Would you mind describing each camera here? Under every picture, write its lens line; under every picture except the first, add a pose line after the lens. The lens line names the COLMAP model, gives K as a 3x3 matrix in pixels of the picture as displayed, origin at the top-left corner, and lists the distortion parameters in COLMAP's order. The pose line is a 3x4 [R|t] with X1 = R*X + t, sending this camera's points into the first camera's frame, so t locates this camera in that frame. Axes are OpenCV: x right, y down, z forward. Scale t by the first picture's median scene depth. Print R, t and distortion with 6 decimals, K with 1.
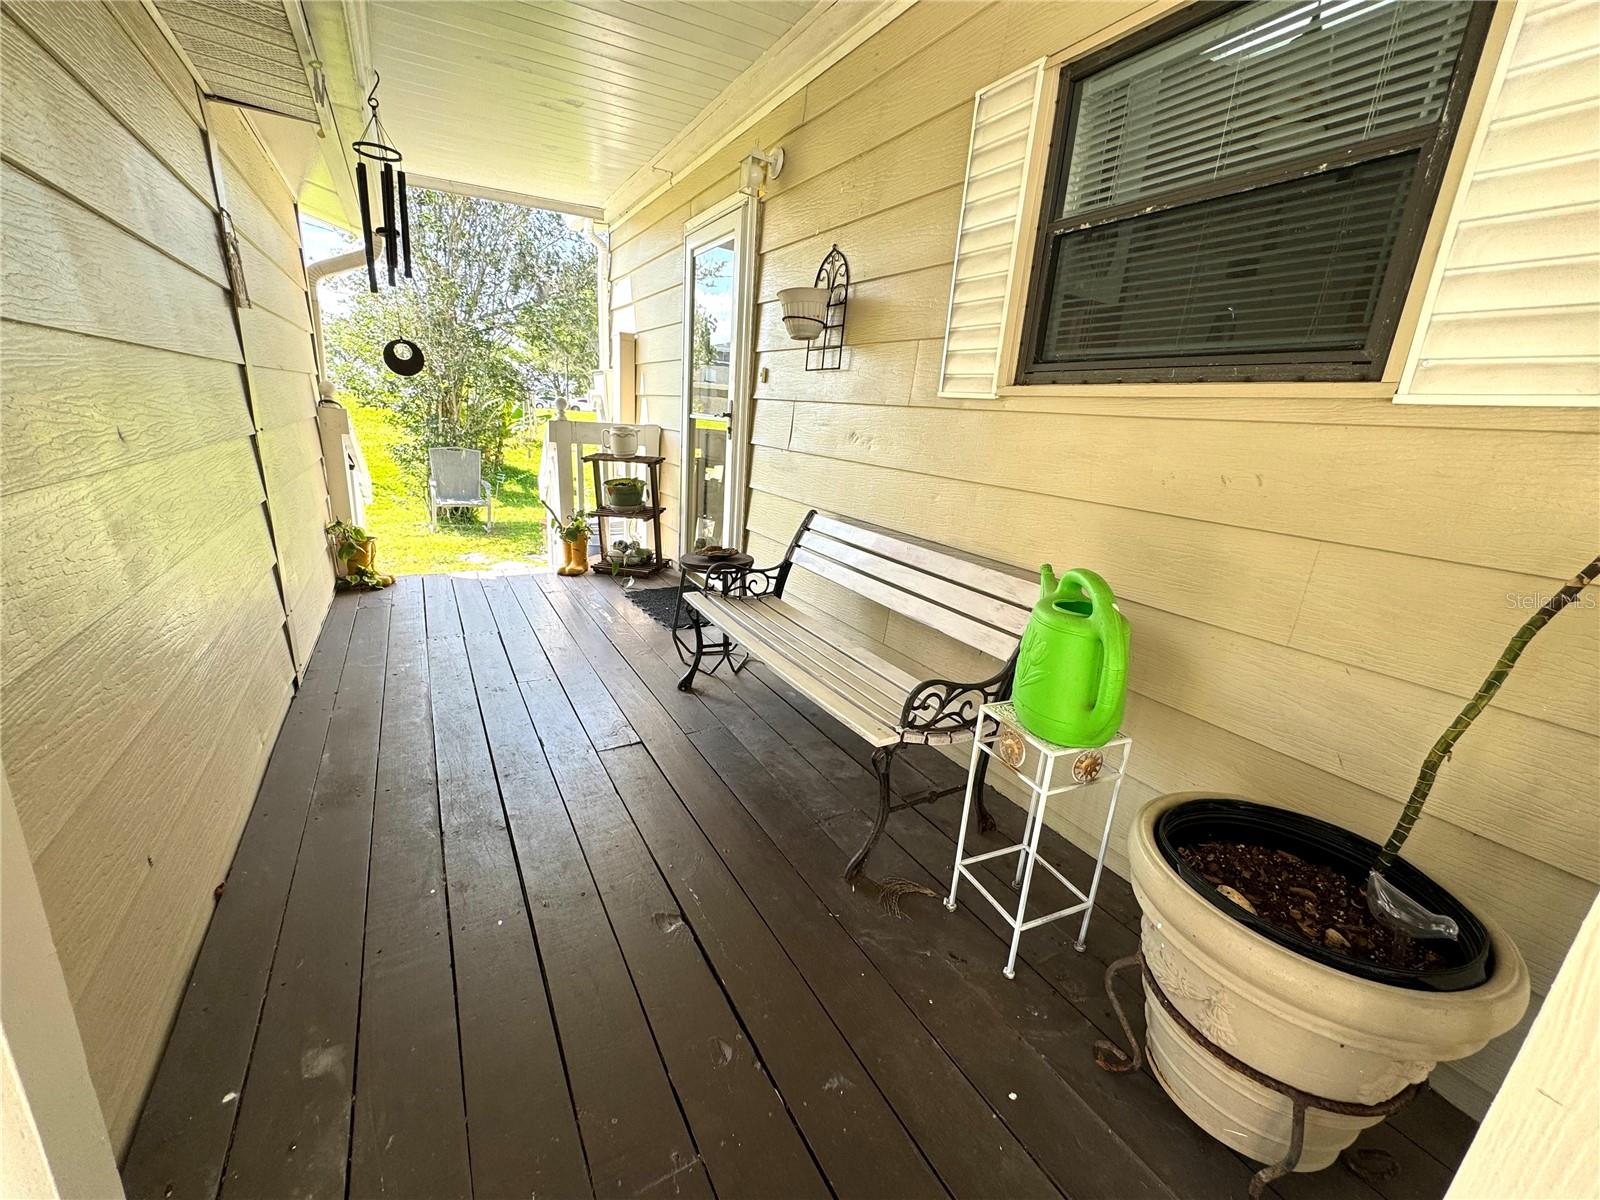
lens RADIAL K [[640.0, 0, 800.0], [0, 640.0, 600.0], [0, 0, 1]] dist [-0.000652, 0.000080]
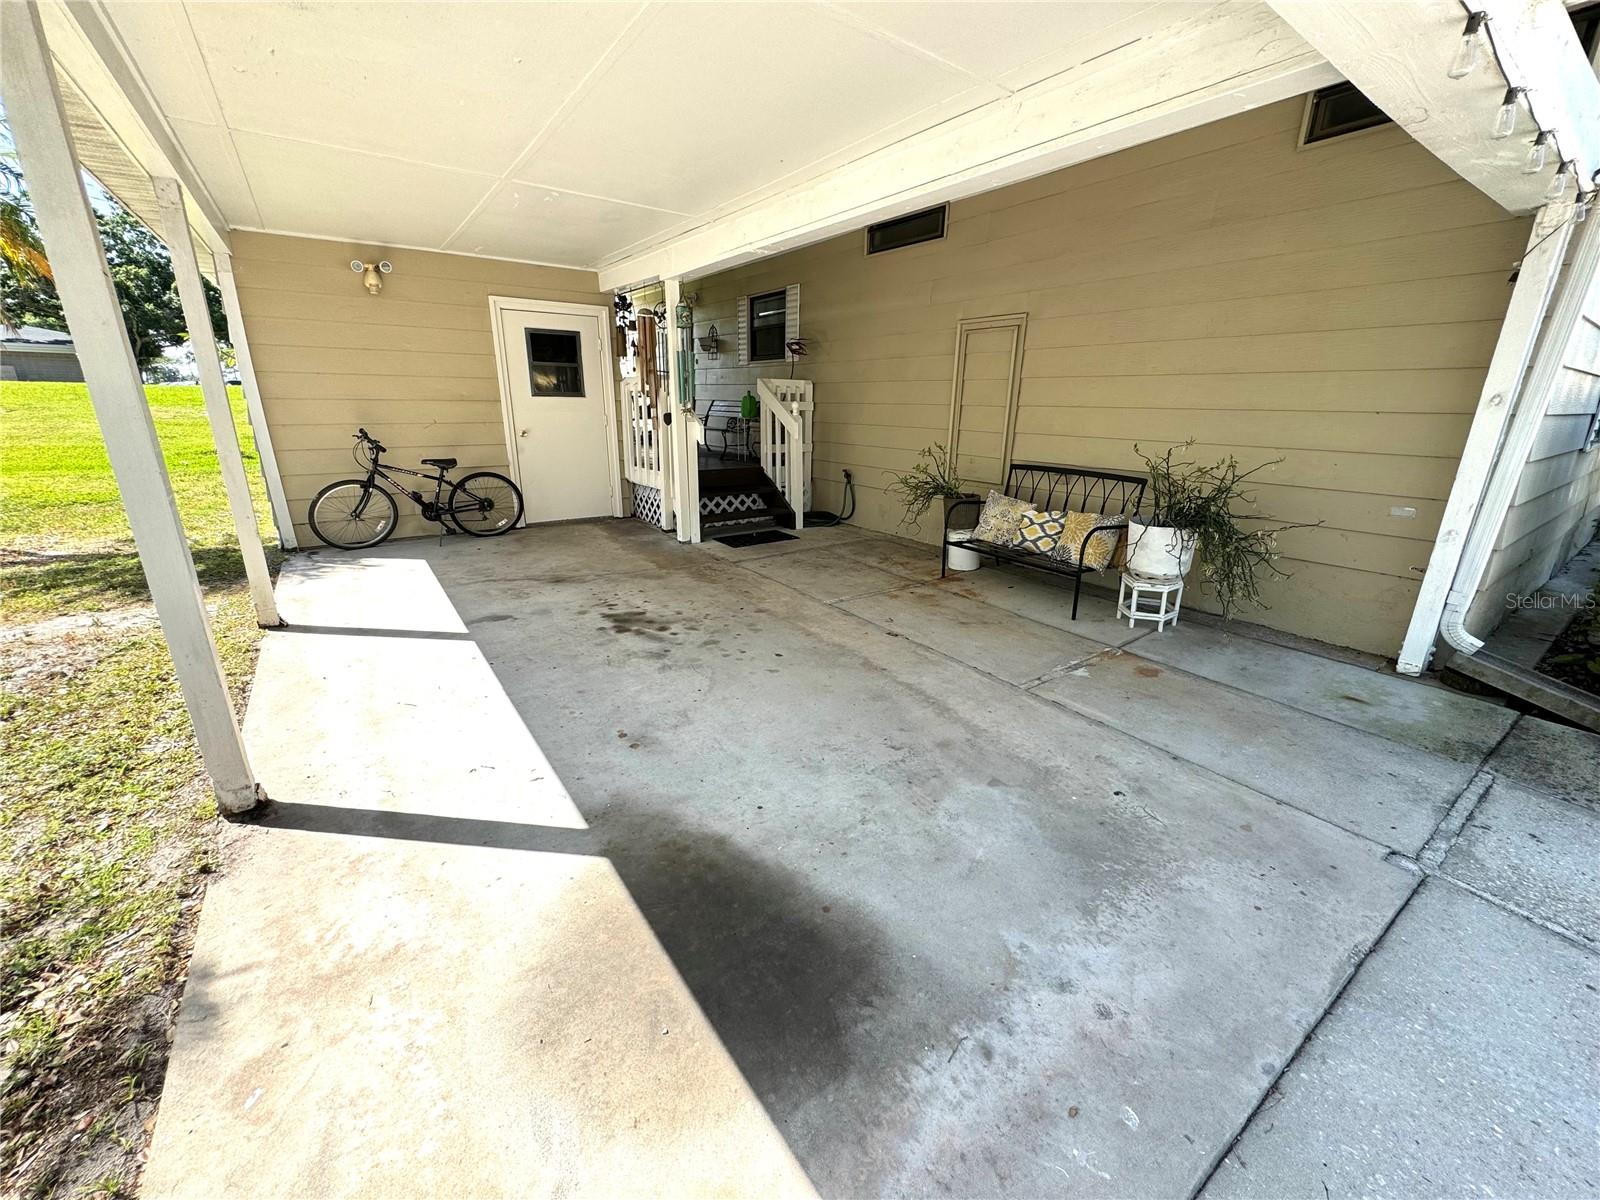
lens RADIAL K [[640.0, 0, 800.0], [0, 640.0, 600.0], [0, 0, 1]] dist [-0.000652, 0.000080]
pose [[0.993894, -0.083647, 0.071955, 0.154259], [0.081462, 0.996137, 0.032783, 0.917411], [-0.074419, -0.026721, 0.996869, -2.680712]]
